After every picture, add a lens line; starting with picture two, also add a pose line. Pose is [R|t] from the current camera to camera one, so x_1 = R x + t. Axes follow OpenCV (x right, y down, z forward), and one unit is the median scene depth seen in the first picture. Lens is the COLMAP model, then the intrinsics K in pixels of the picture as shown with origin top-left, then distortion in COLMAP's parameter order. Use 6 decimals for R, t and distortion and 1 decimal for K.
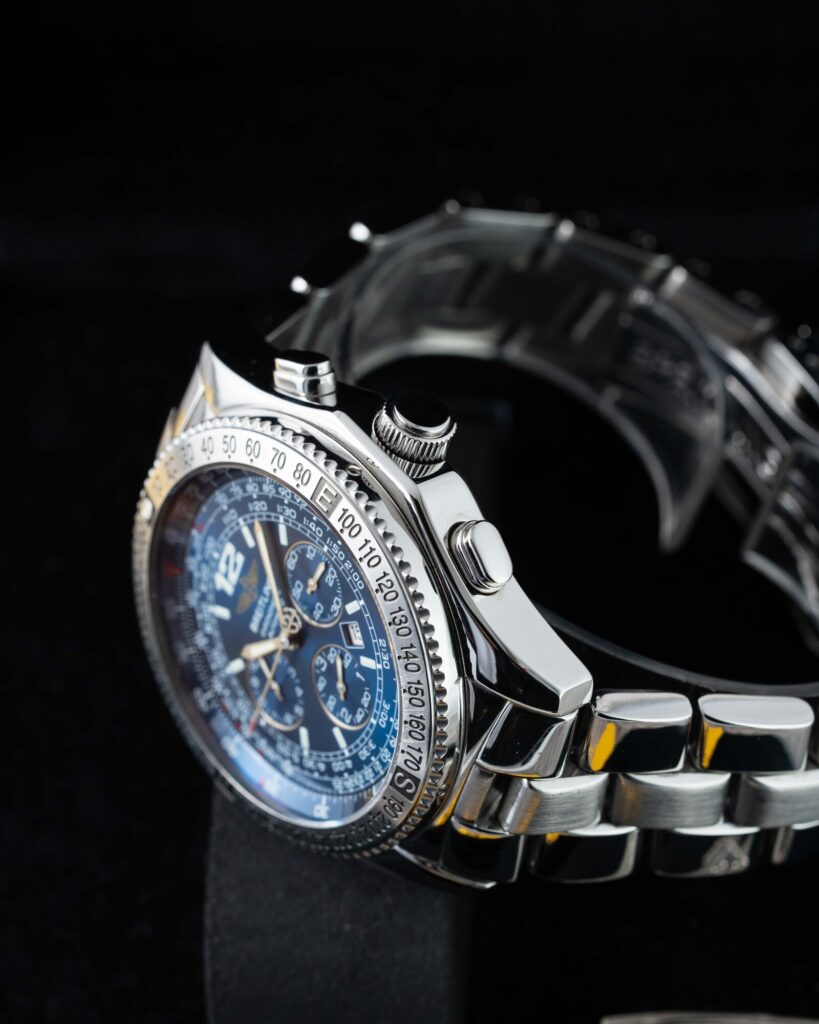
lens RADIAL K [[4435.0, 0, 409.5], [0, 4435.0, 510.5], [0, 0, 1]] dist [-0.134510, 0.000000]
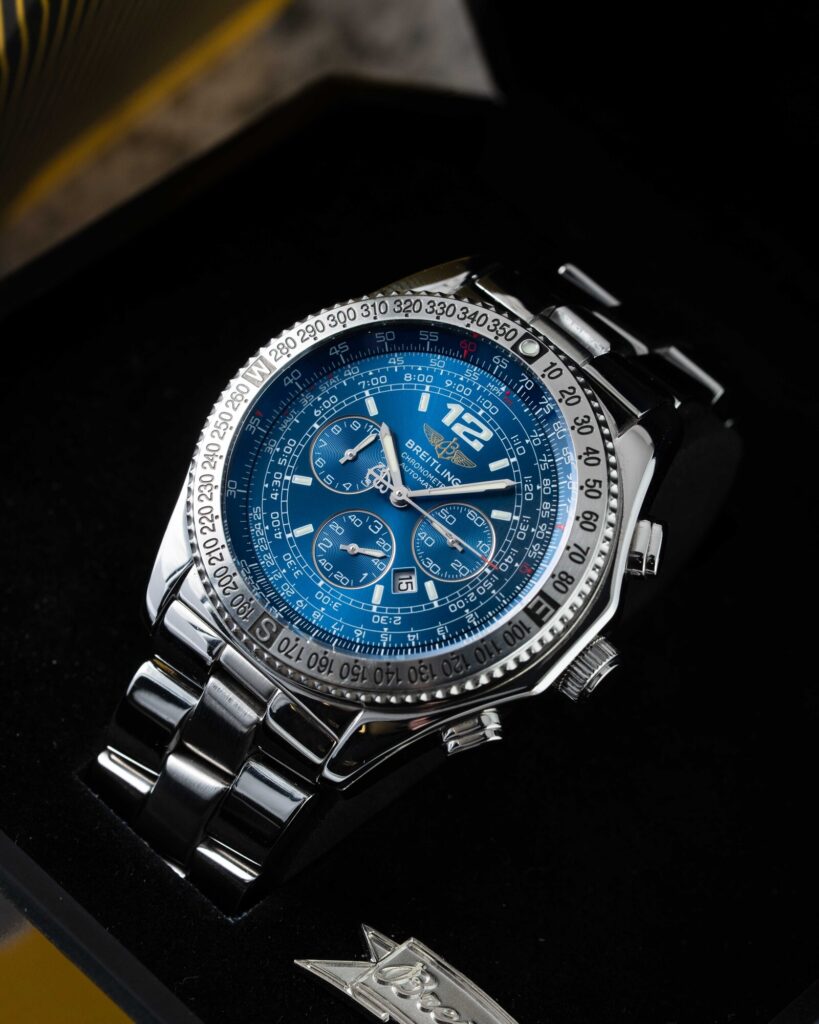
lens RADIAL K [[4435.0, 0, 407.7], [0, 4435.0, 514.2], [0, 0, 1]] dist [-0.134510, 0.000000]
pose [[-0.129622, 0.854741, 0.502609, -0.566028], [-0.986975, -0.062512, -0.148231, 0.187140], [-0.095280, -0.515277, 0.851711, 0.087537]]
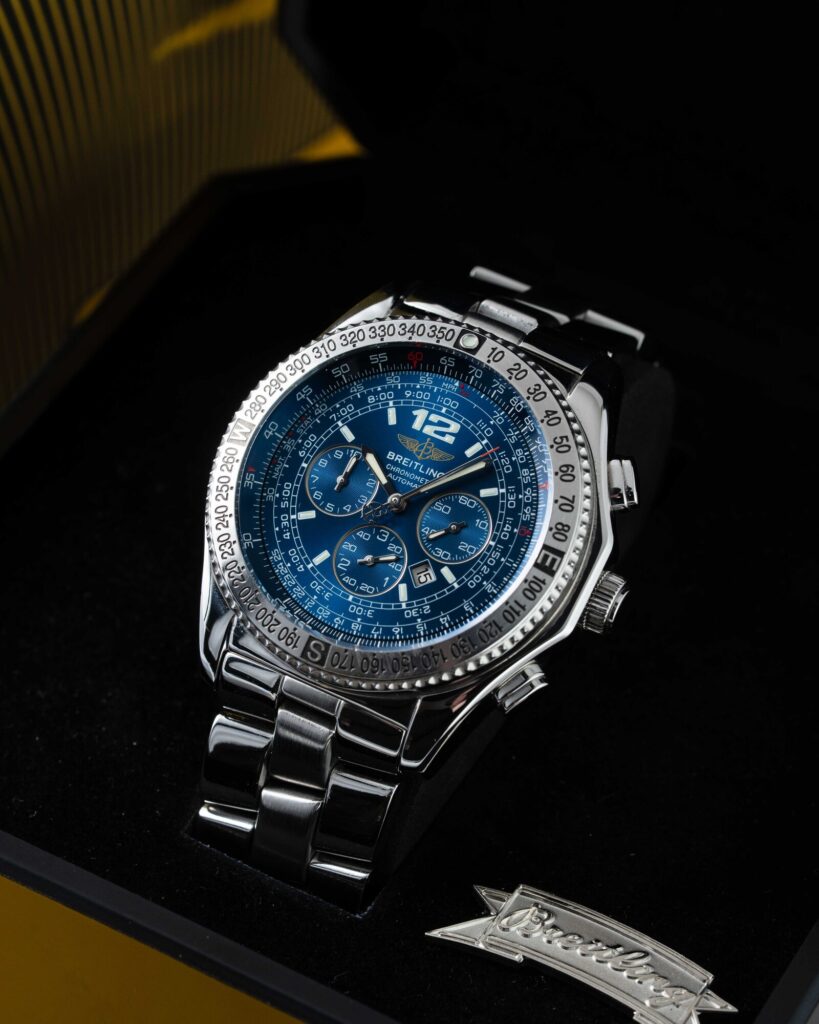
lens RADIAL K [[4435.0, 0, 409.8], [0, 4435.0, 510.0], [0, 0, 1]] dist [-0.134510, 0.000000]
pose [[0.109715, 0.875552, 0.470502, -0.587063], [-0.959433, 0.216972, -0.180033, 0.241267], [-0.259714, -0.431663, 0.863838, -0.024680]]
